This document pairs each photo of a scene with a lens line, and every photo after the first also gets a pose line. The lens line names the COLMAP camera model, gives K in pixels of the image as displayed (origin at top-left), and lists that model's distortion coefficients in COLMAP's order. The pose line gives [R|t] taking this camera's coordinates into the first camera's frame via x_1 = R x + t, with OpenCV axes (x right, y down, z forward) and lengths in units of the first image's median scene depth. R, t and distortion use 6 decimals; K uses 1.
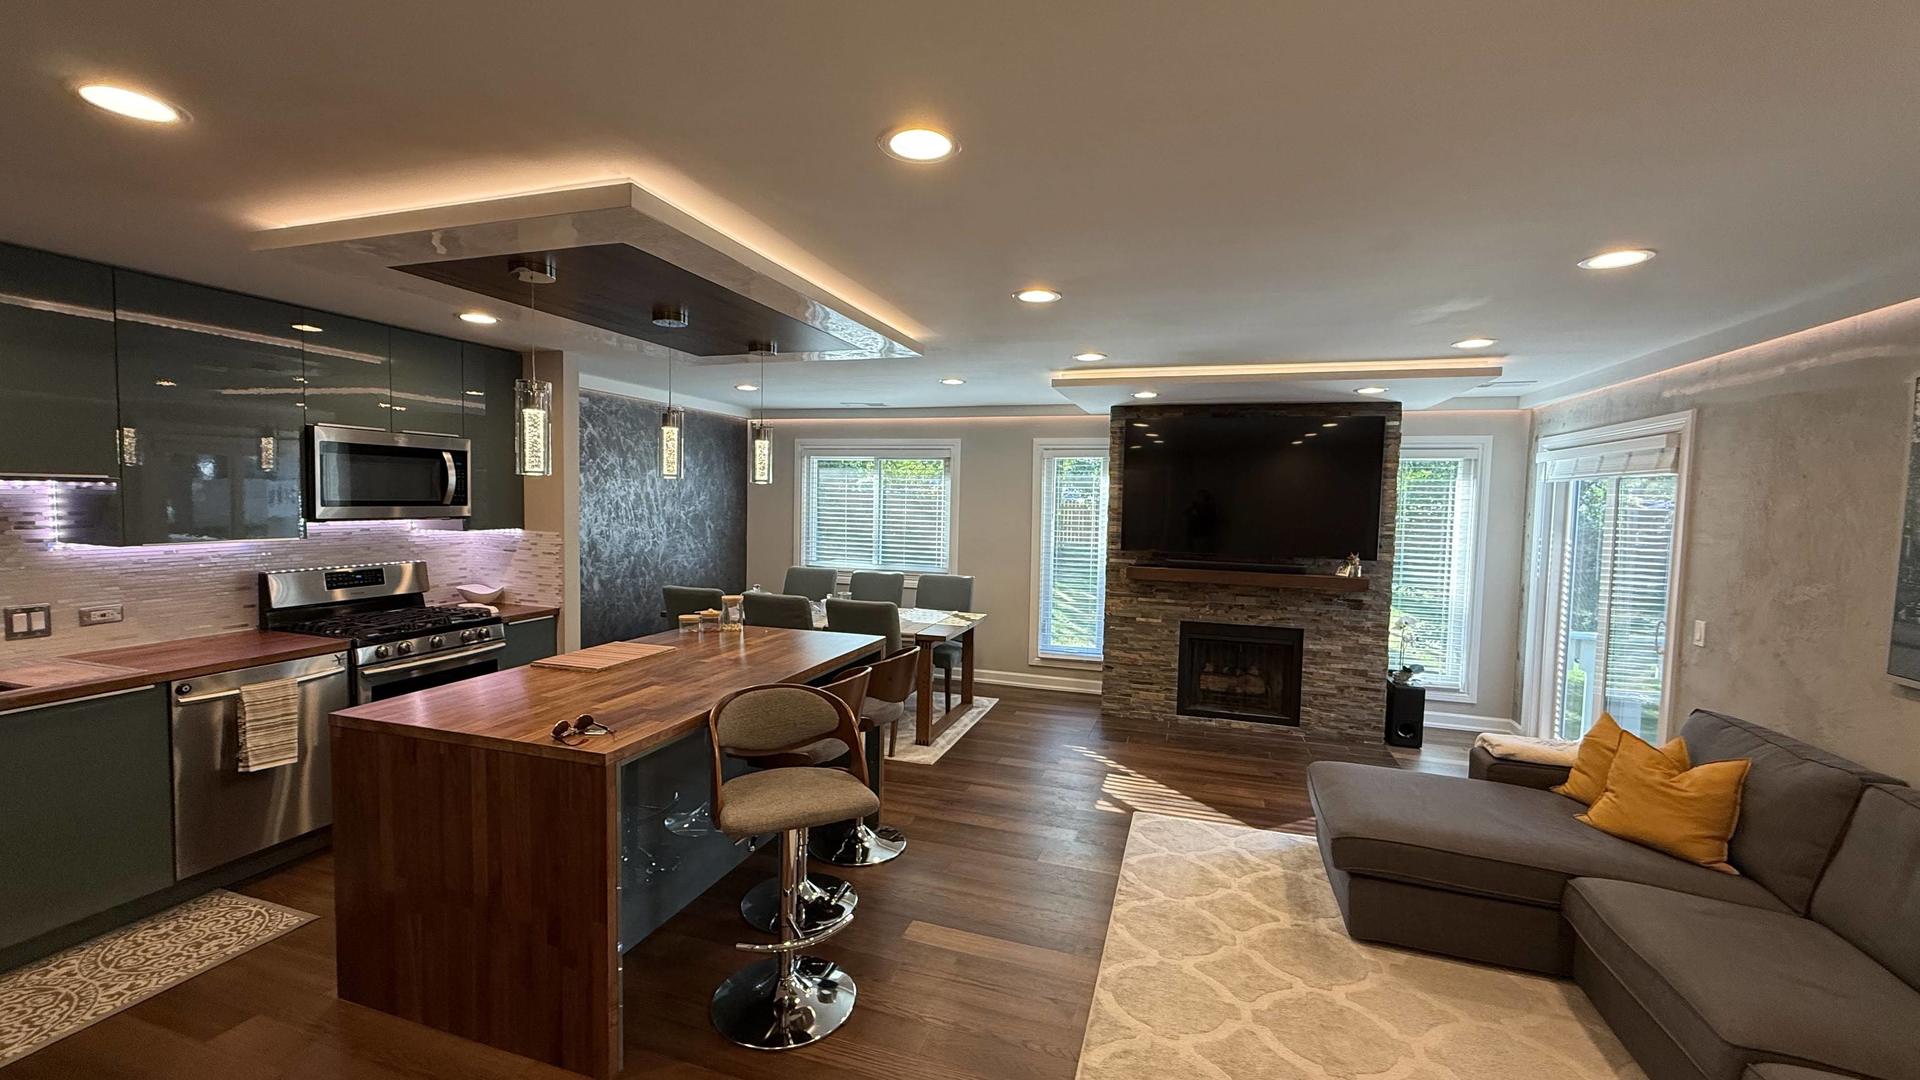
lens RADIAL K [[762.5, 0, 954.3], [0, 762.5, 540.1], [0, 0, 1]] dist [-0.019269, 0.000165]
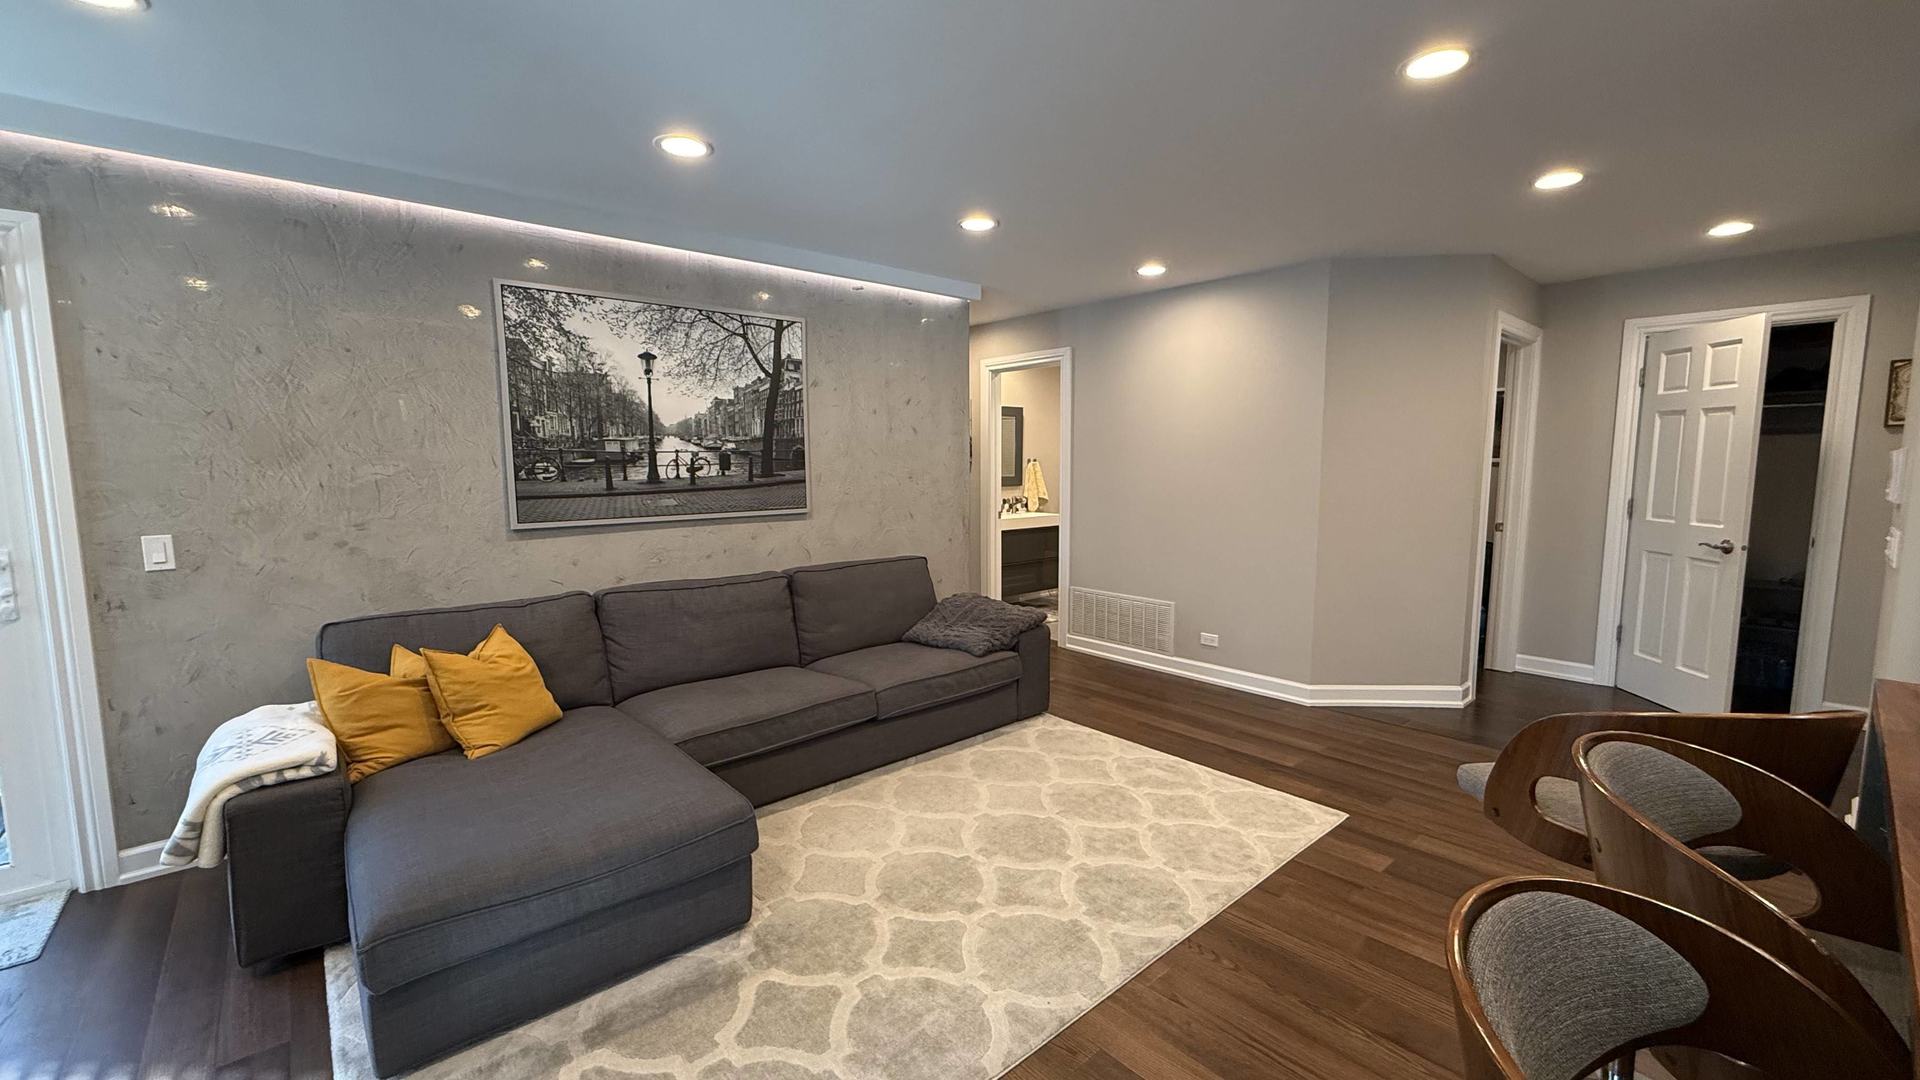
lens RADIAL K [[762.5, 0, 957.2], [0, 762.5, 537.0], [0, 0, 1]] dist [-0.019269, 0.000165]
pose [[-0.858614, -0.083951, 0.505702, -0.039051], [0.005083, 0.985056, 0.172158, -0.015309], [-0.512598, 0.150387, -0.845356, 1.696278]]
